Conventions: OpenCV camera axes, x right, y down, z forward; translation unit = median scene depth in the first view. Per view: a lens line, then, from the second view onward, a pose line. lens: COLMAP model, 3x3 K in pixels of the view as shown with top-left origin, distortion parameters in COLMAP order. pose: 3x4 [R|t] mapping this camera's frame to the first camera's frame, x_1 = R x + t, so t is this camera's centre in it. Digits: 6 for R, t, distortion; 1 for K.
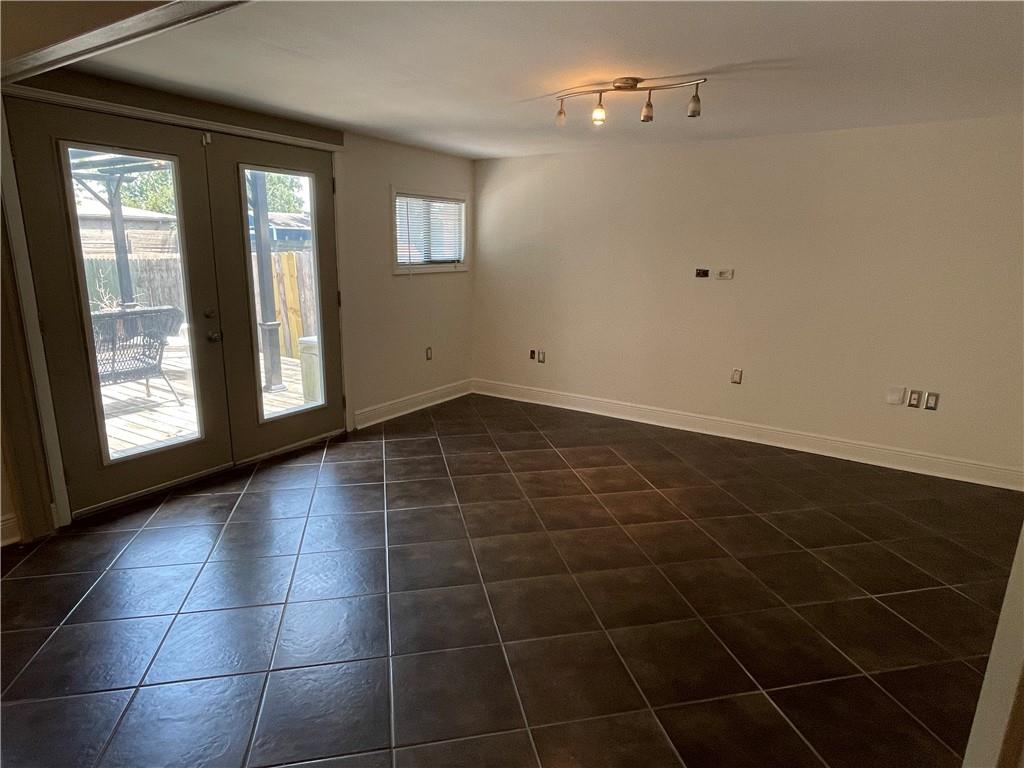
lens RADIAL K [[595.0, 0, 512.0], [0, 595.0, 384.0], [0, 0, 1]] dist [0.002975, -0.012132]
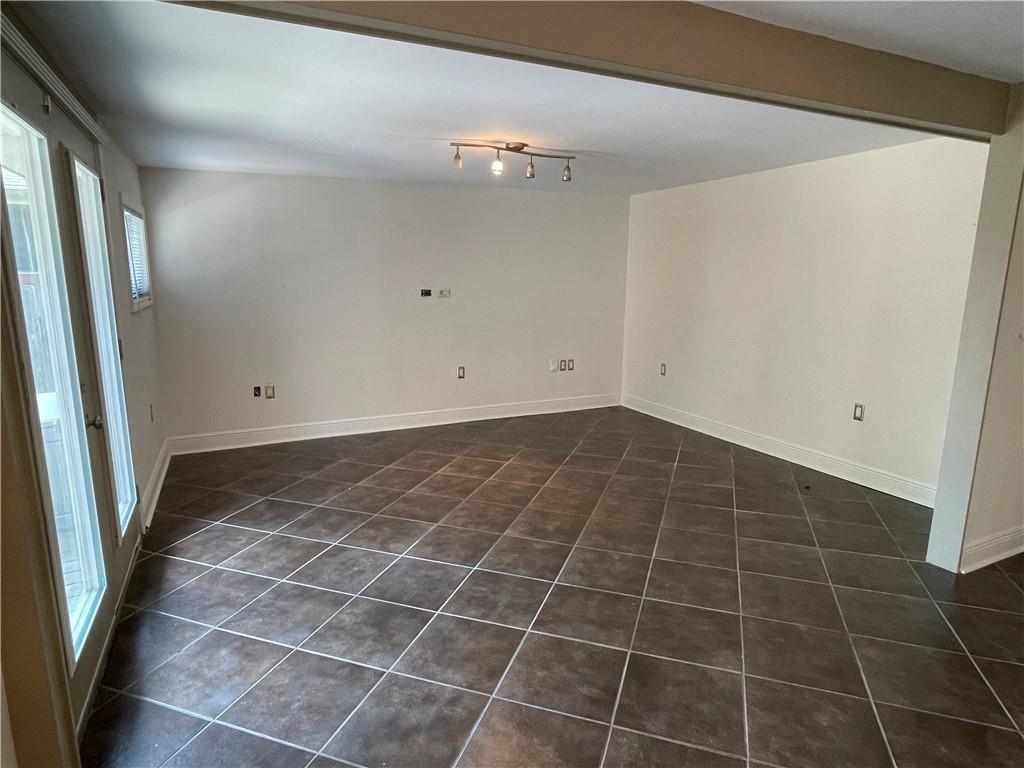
lens RADIAL K [[595.0, 0, 512.0], [0, 595.0, 384.0], [0, 0, 1]] dist [0.002975, -0.012132]
pose [[0.520765, -0.169988, 0.836605, -0.679393], [0.201435, 0.976772, 0.073081, -0.064940], [-0.829595, 0.130464, 0.542910, 0.253177]]
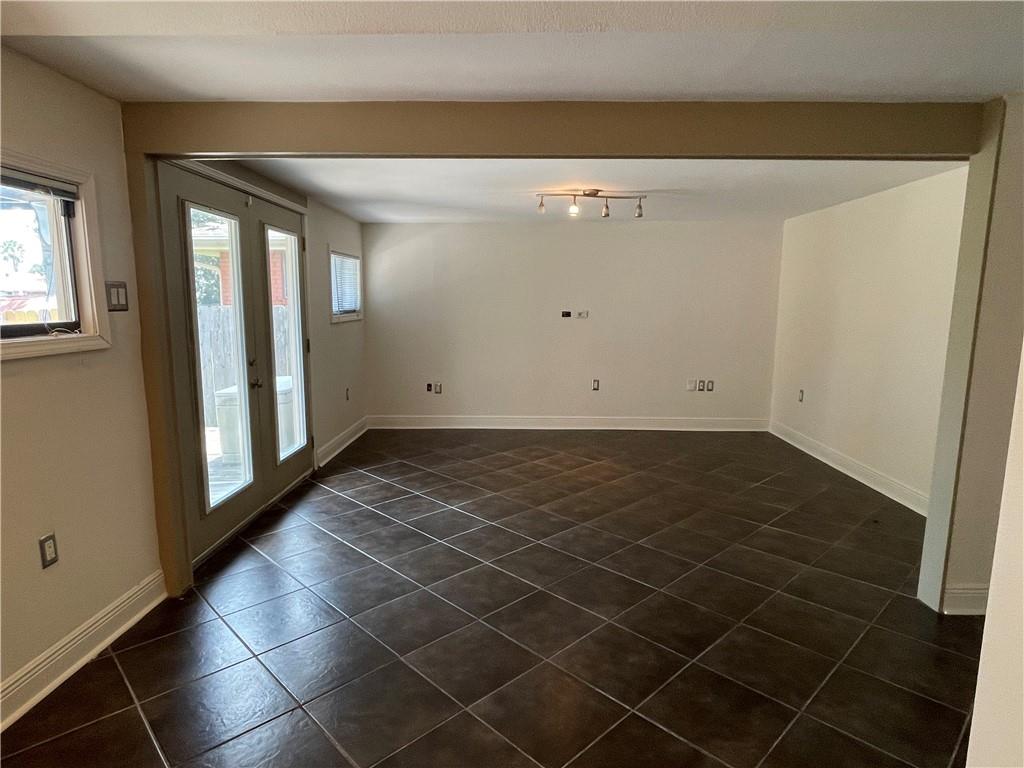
lens RADIAL K [[597.5, 0, 516.8], [0, 597.5, 385.1], [0, 0, 1]] dist [0.022646, -0.037091]
pose [[0.845187, -0.089679, 0.526893, -0.581490], [0.132298, 0.990247, -0.043675, 0.026666], [-0.517838, 0.106621, 0.848808, -0.122085]]
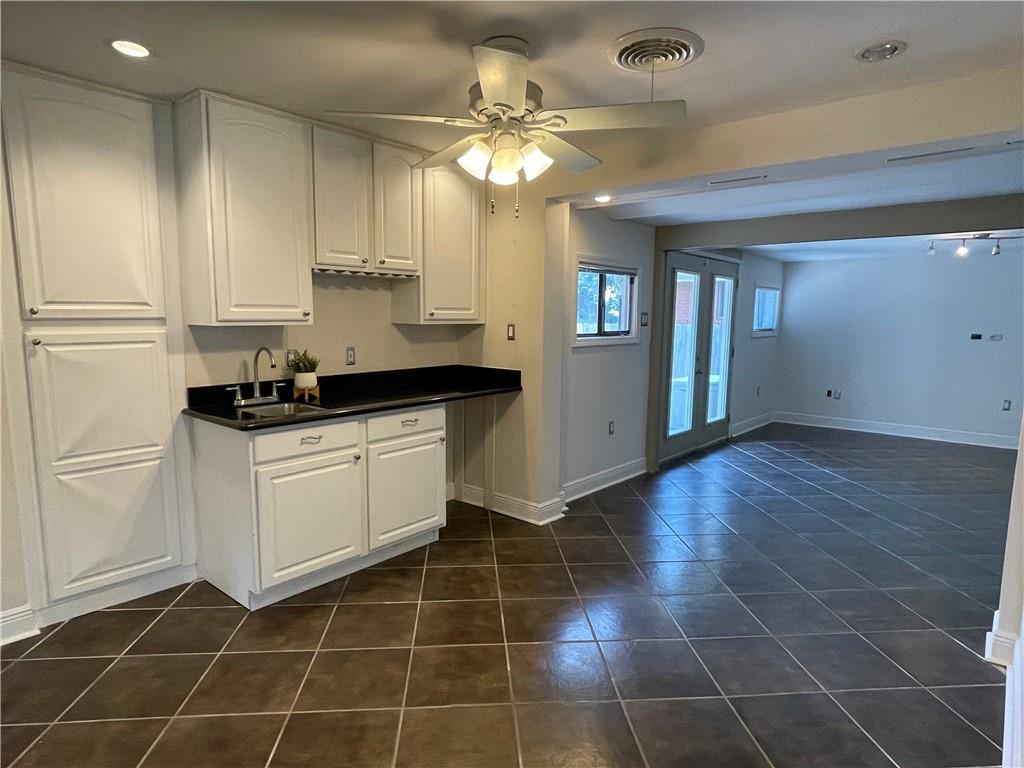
lens RADIAL K [[606.4, 0, 509.5], [0, 606.4, 387.1], [0, 0, 1]] dist [0.001541, 0.000499]
pose [[0.991820, 0.011566, -0.127117, -0.715835], [-0.025674, 0.993609, -0.109918, 0.152469], [0.125034, 0.112283, 0.985778, -0.706508]]
